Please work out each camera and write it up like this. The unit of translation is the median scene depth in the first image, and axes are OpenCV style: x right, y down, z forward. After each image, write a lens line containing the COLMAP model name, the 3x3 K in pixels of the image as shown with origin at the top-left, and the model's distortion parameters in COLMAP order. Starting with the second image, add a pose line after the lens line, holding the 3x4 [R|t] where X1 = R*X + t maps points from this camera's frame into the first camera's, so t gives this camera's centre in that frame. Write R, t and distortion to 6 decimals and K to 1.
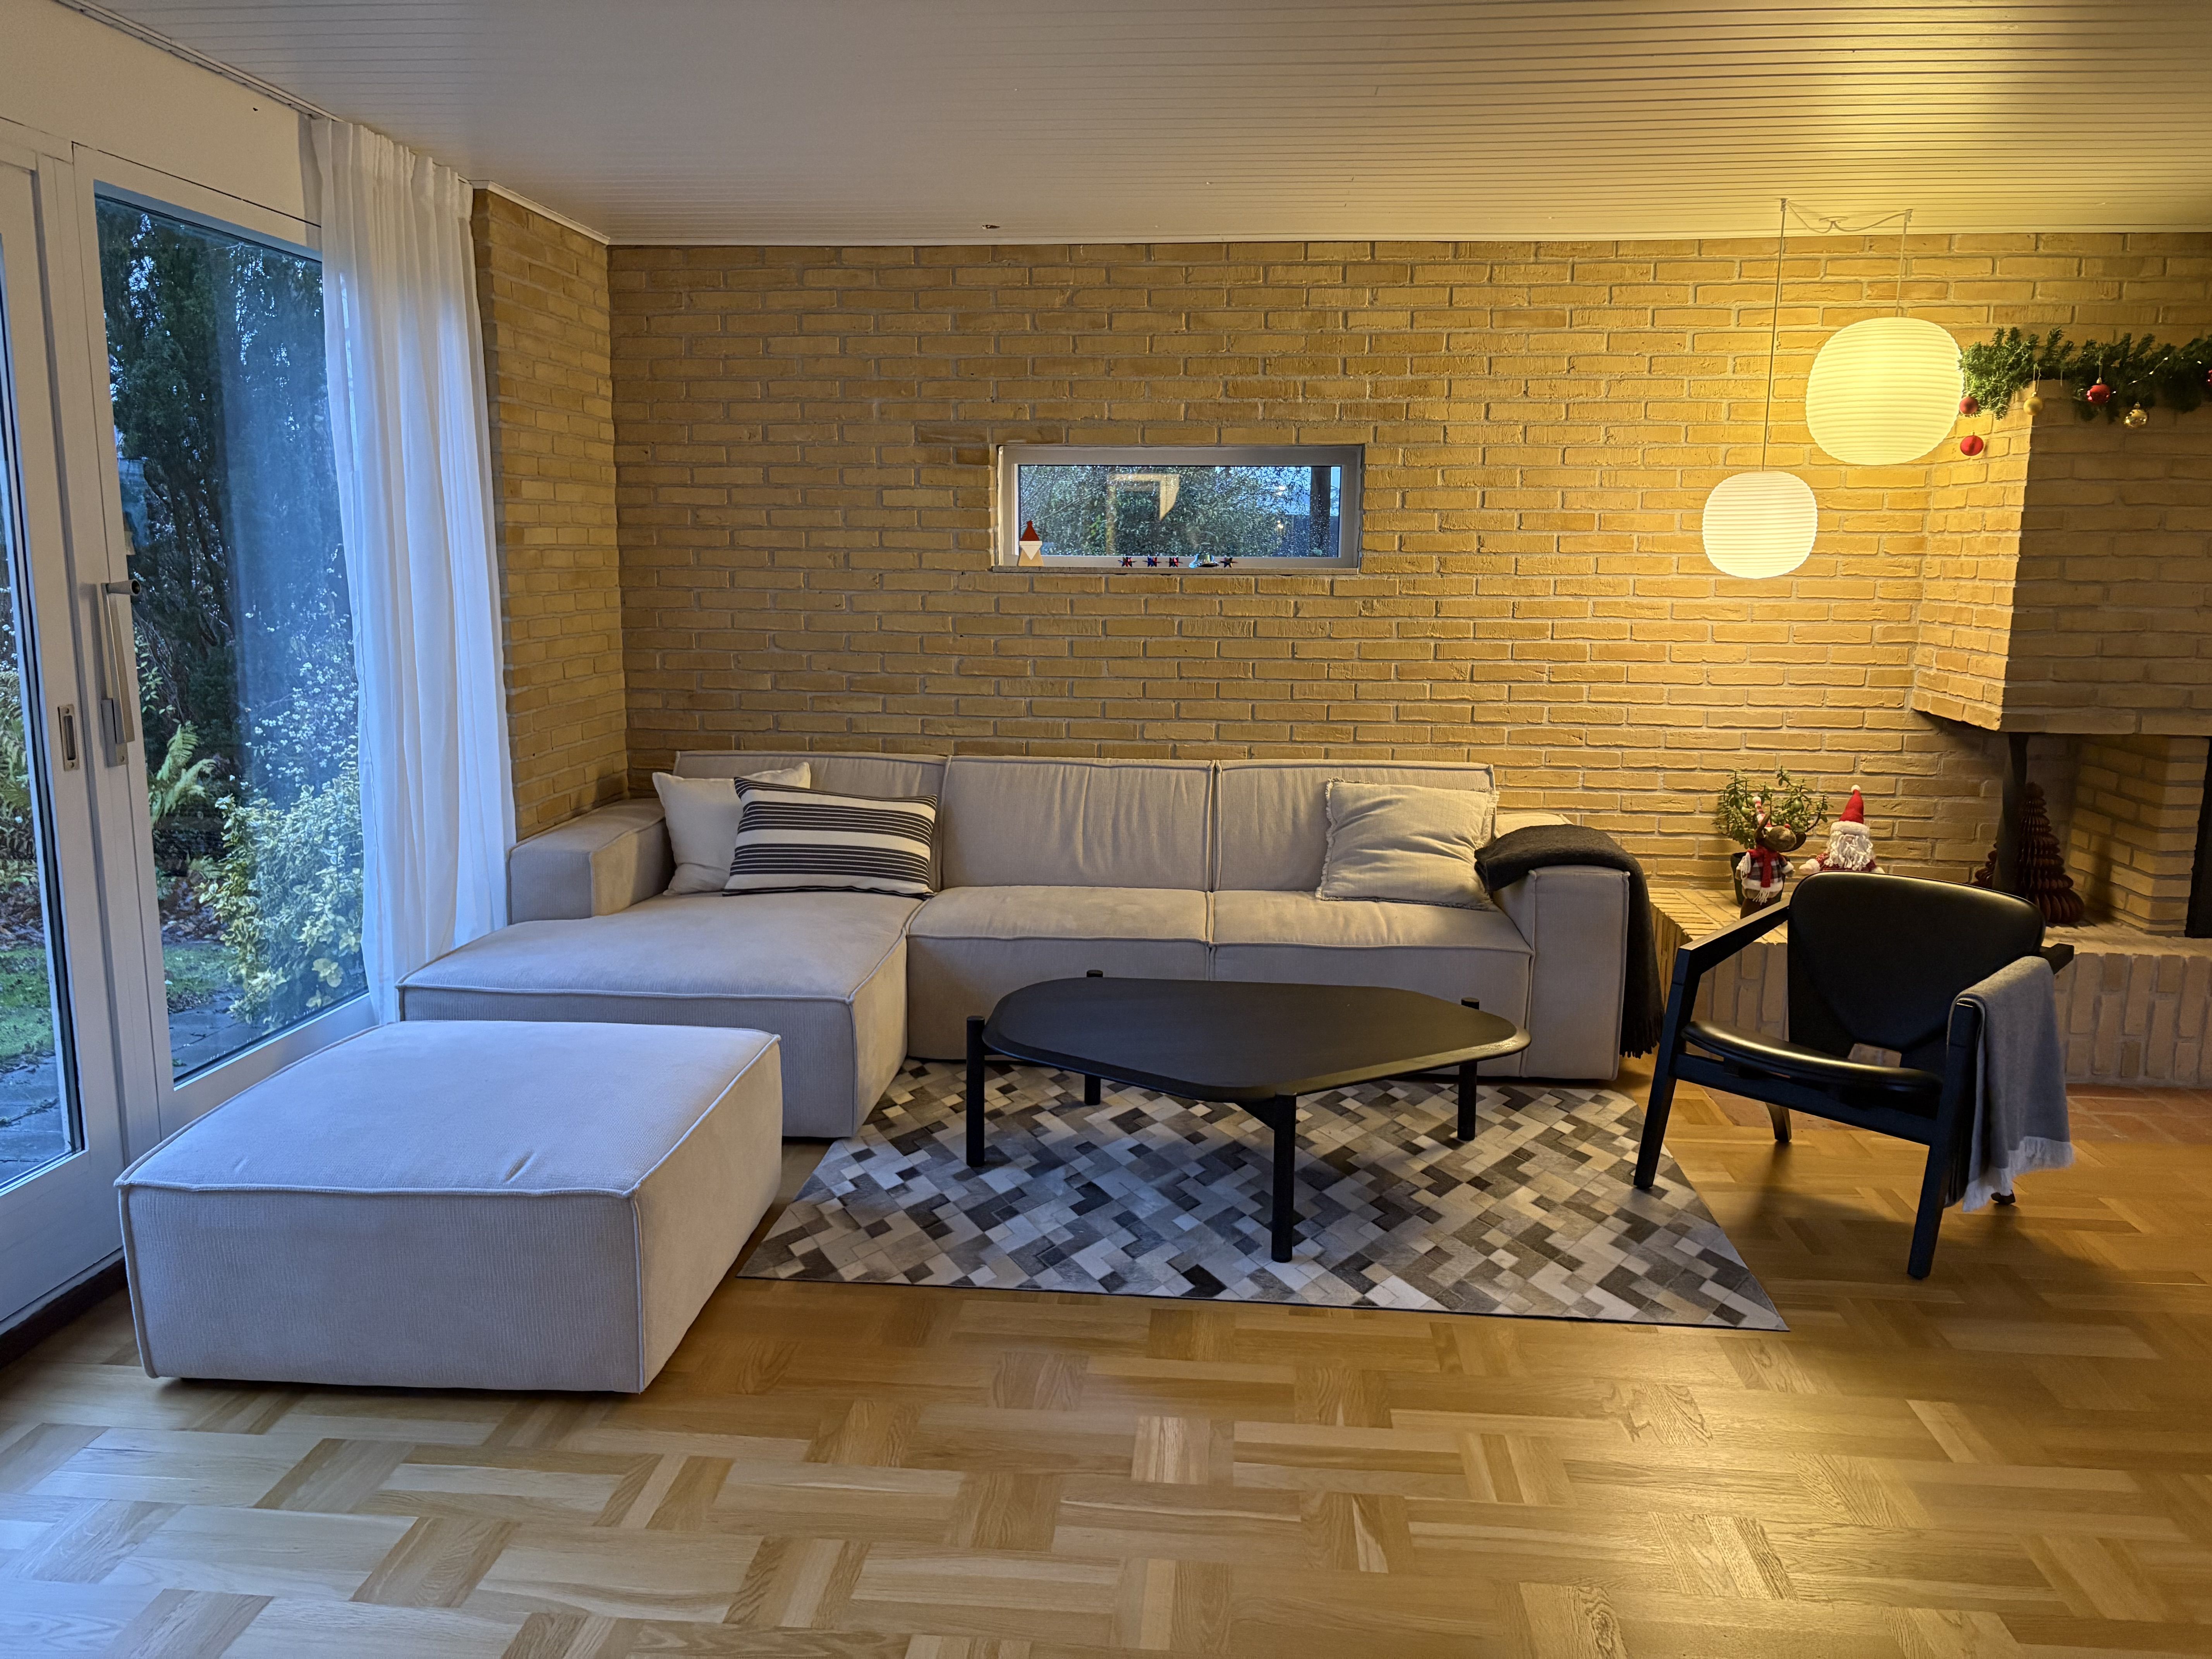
lens RADIAL K [[1666.3, 0, 1106.0], [0, 1666.3, 829.5], [0, 0, 1]] dist [0.023896, -0.006828]
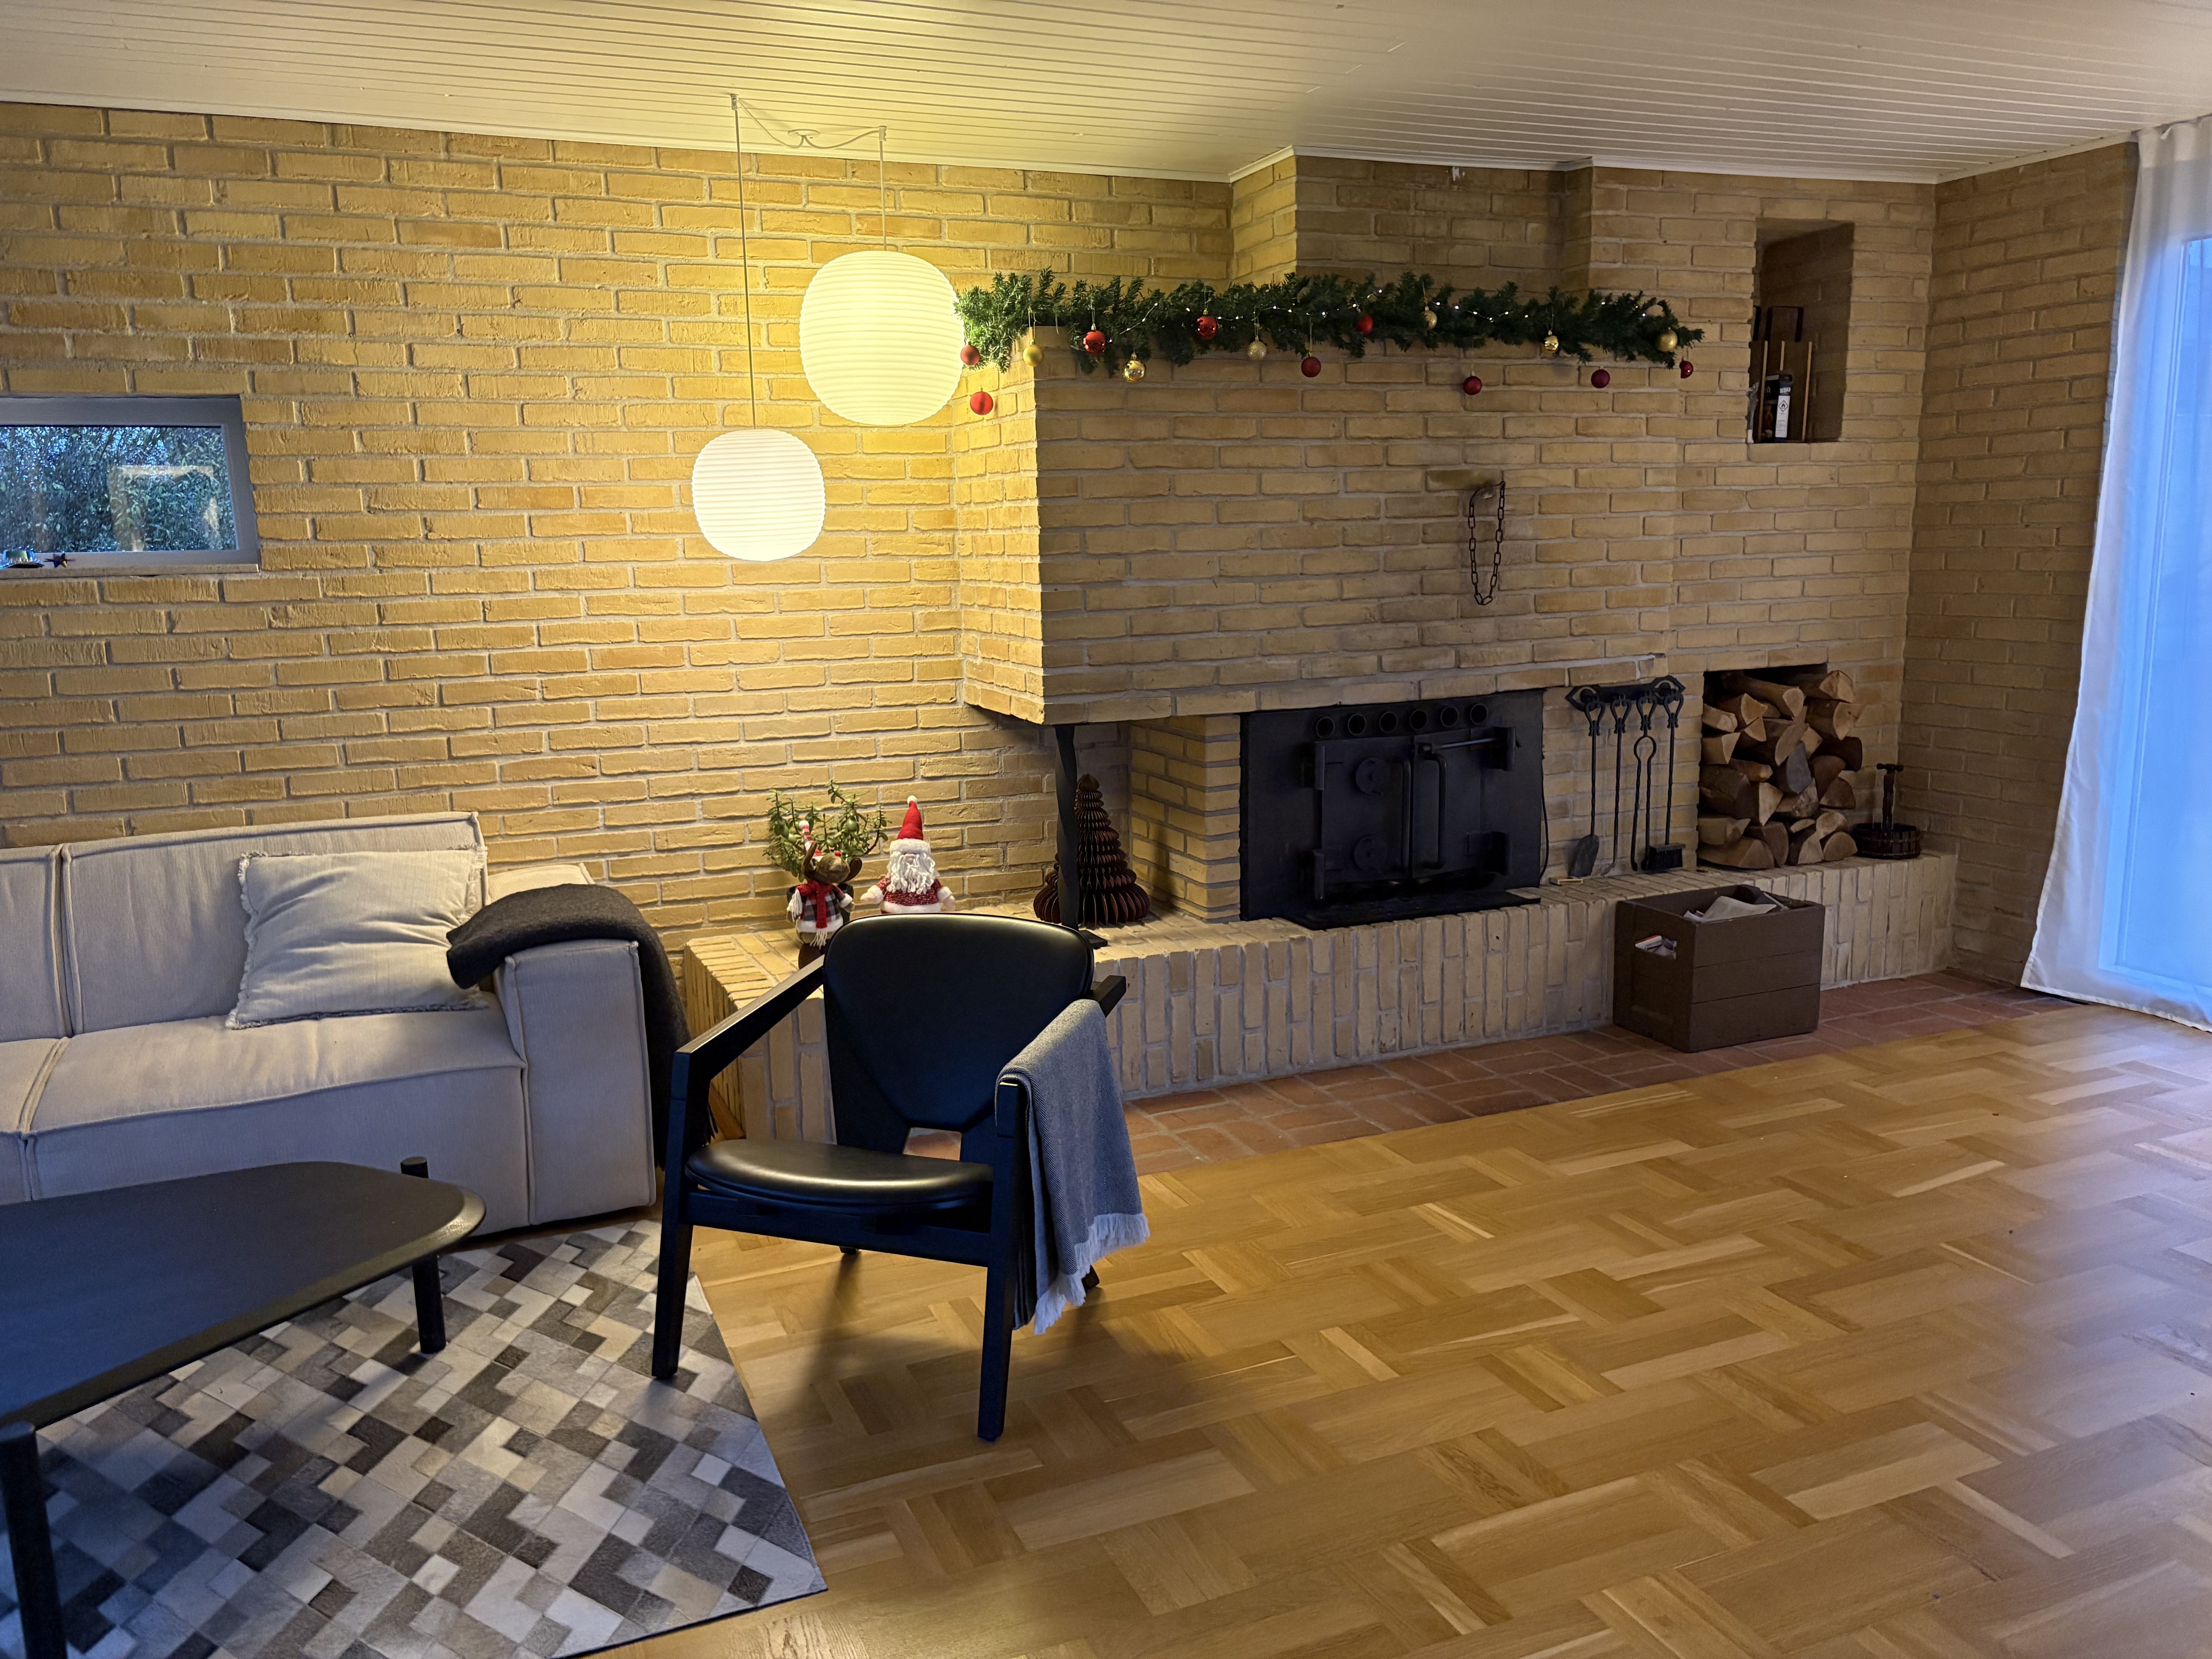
lens RADIAL K [[1699.2, 0, 1106.4], [0, 1699.2, 876.8], [0, 0, 1]] dist [0.024104, -0.068692]
pose [[0.877886, -0.118236, 0.464043, 0.124135], [0.106192, 0.992979, 0.052111, -0.020322], [-0.466946, 0.003531, 0.884279, 0.171887]]
